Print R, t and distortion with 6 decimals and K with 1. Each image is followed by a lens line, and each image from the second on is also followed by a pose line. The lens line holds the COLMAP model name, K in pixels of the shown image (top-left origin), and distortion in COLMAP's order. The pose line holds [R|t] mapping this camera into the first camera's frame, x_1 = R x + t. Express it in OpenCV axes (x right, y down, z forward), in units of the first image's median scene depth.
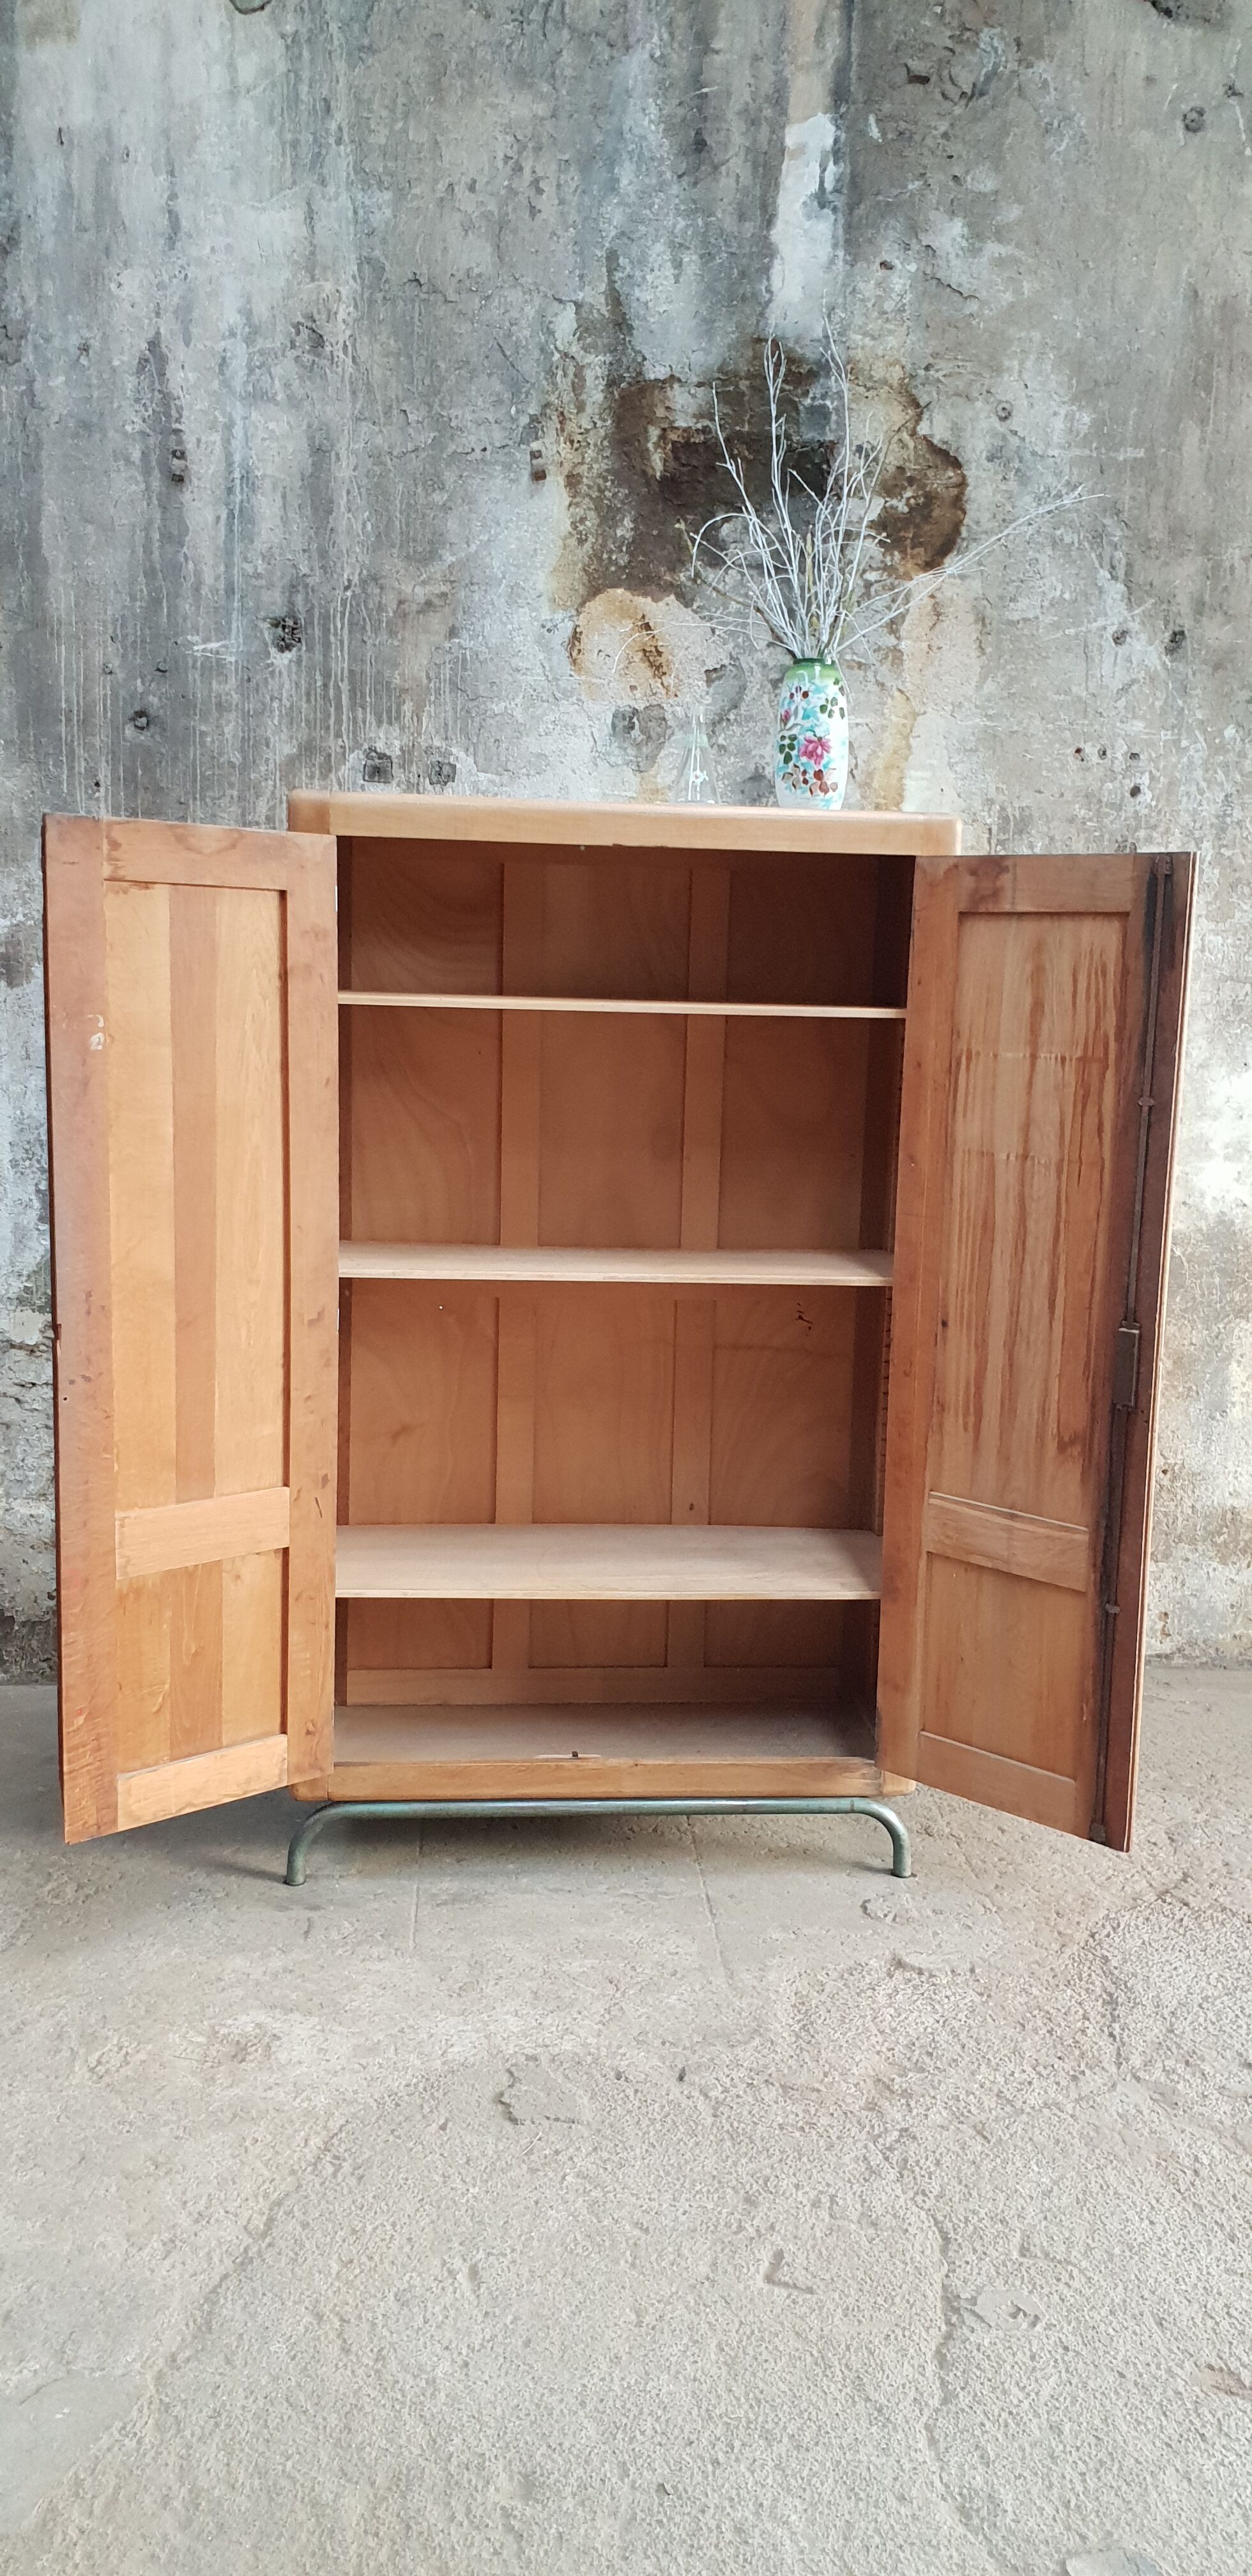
lens RADIAL K [[2016.2, 0, 676.1], [0, 2016.2, 1272.3], [0, 0, 1]] dist [0.090391, -0.225997]
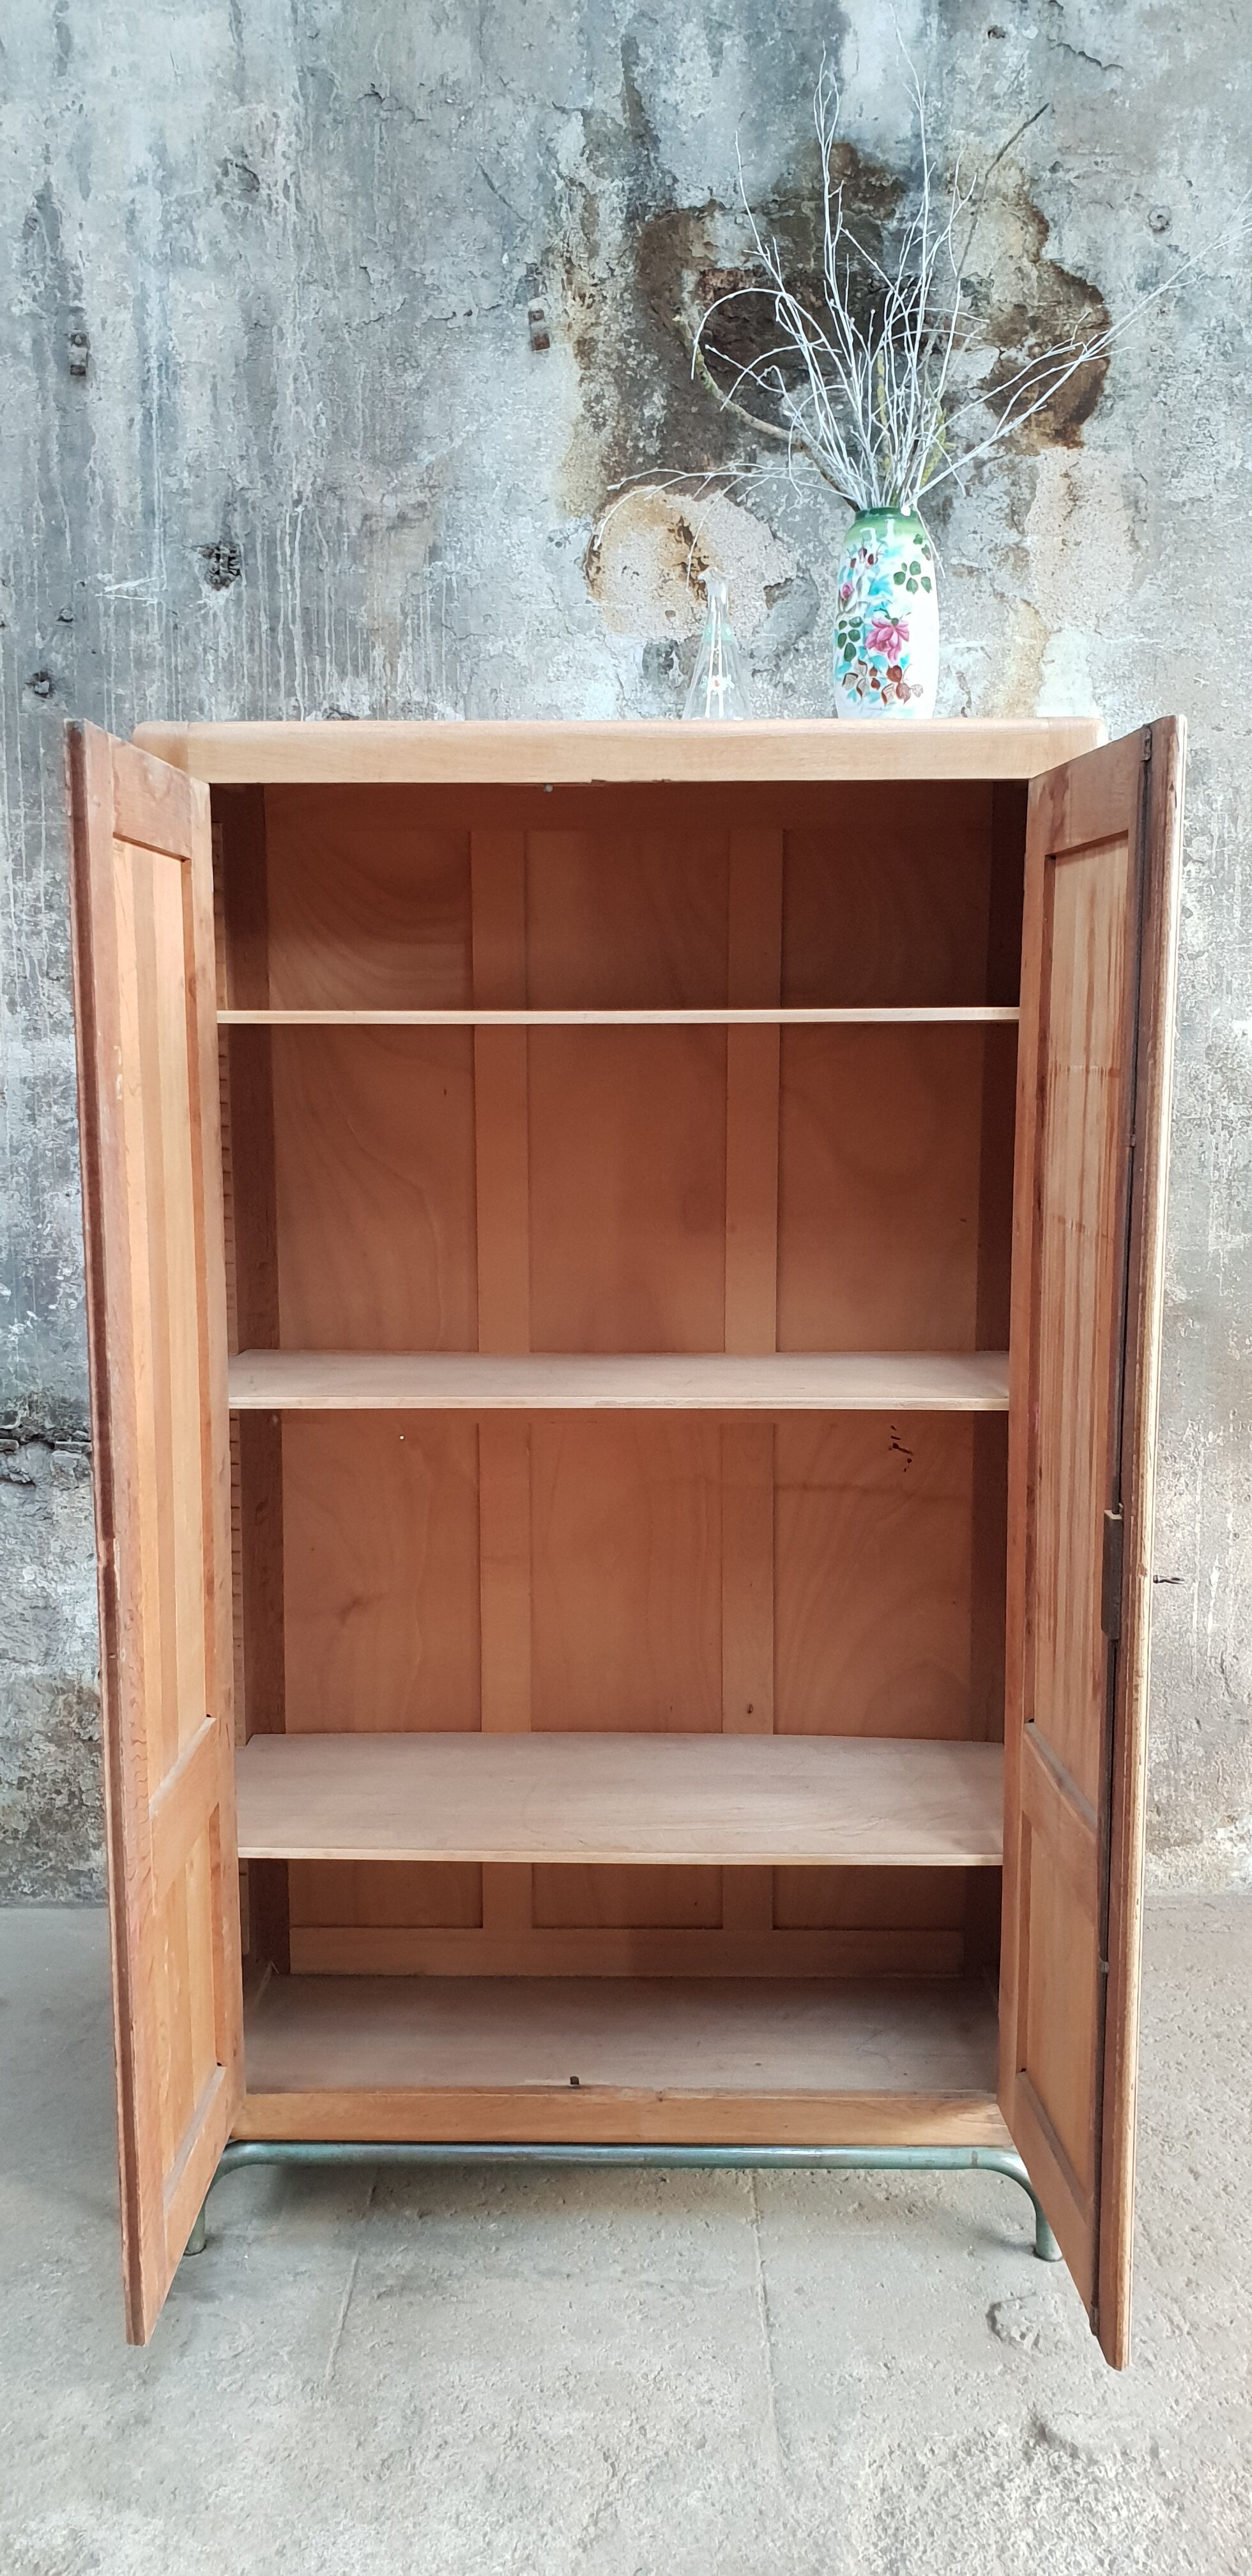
lens RADIAL K [[2013.3, 0, 634.7], [0, 2013.3, 1293.0], [0, 0, 1]] dist [-0.003183, 0.028325]
pose [[0.994417, -0.015984, -0.104307, 0.041438], [0.013908, 0.999691, -0.020602, -0.017713], [0.104604, 0.019037, 0.994332, 0.256094]]
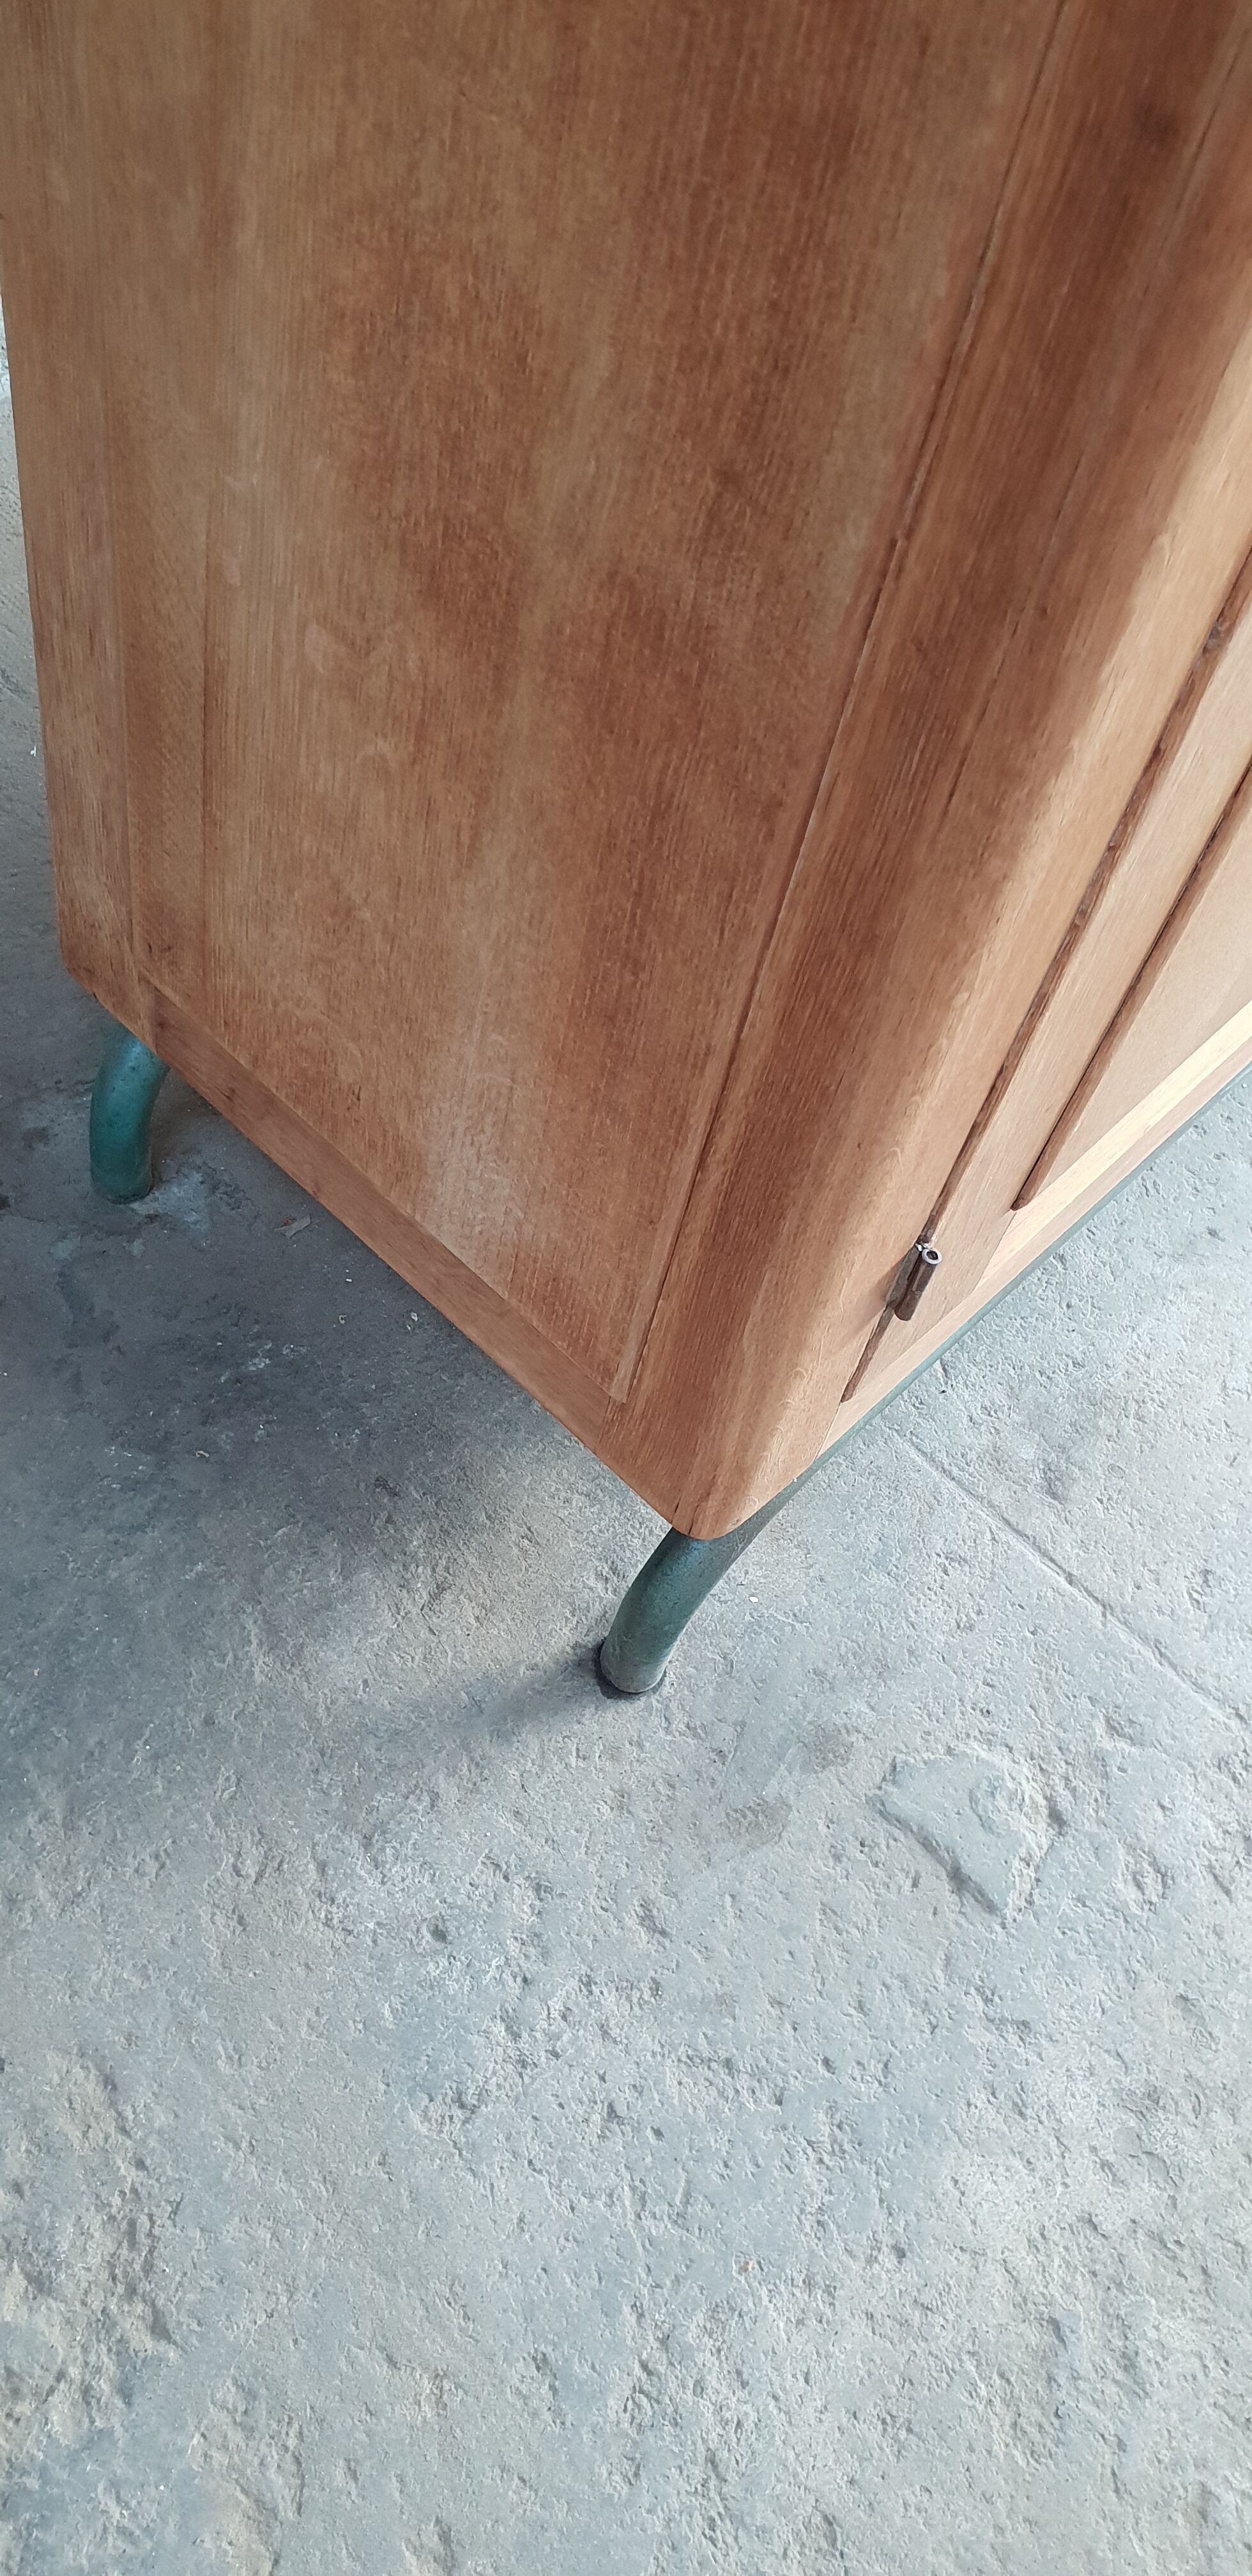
lens RADIAL K [[2004.0, 0, 645.7], [0, 2004.0, 1292.0], [0, 0, 1]] dist [0.170415, -0.482097]
pose [[0.734177, -0.501129, 0.458098, -0.247585], [-0.044478, 0.637759, 0.768950, 0.039992], [-0.677500, -0.584921, 0.445939, 0.769664]]
